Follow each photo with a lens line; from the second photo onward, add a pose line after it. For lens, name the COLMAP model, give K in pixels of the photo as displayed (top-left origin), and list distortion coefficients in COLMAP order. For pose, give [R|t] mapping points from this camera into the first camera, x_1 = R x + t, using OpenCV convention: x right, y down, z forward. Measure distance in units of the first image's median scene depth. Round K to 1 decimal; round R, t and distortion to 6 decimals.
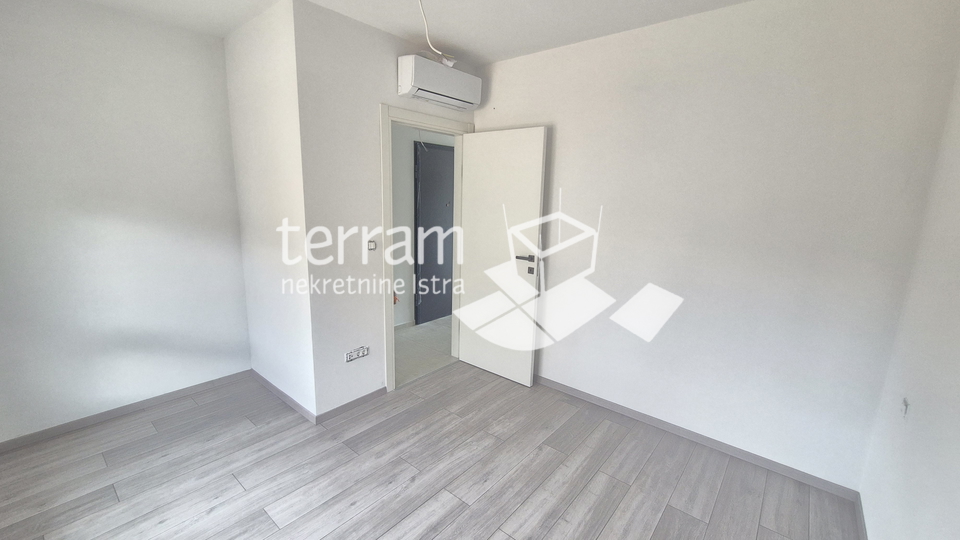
lens RADIAL K [[395.4, 0, 483.4], [0, 395.4, 267.3], [0, 0, 1]] dist [-0.000530, 0.000183]
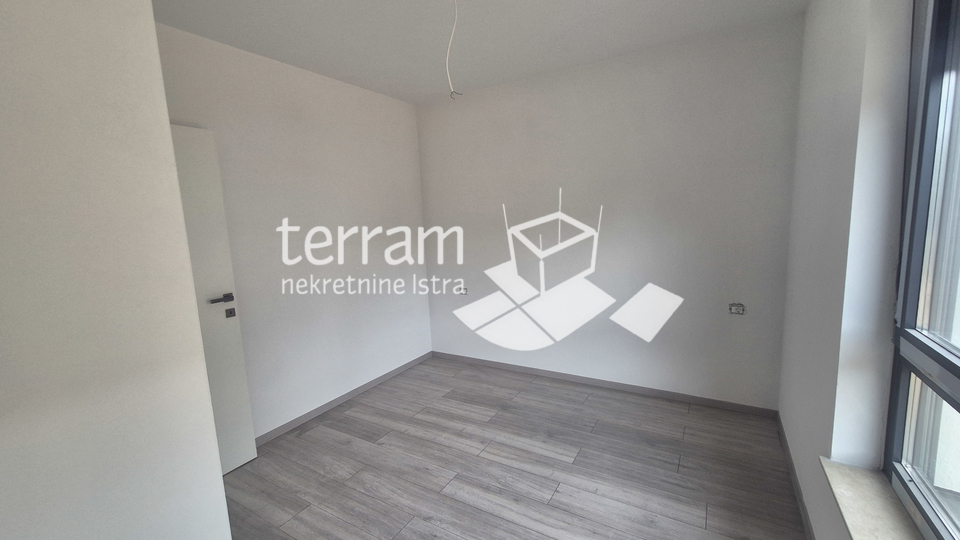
lens RADIAL K [[395.4, 0, 483.7], [0, 395.4, 270.9], [0, 0, 1]] dist [-0.000530, 0.000183]
pose [[-0.159026, -0.157284, 0.974665, -0.983295], [0.216613, 0.957615, 0.189875, -0.155027], [-0.963218, 0.241320, -0.118216, 0.833160]]
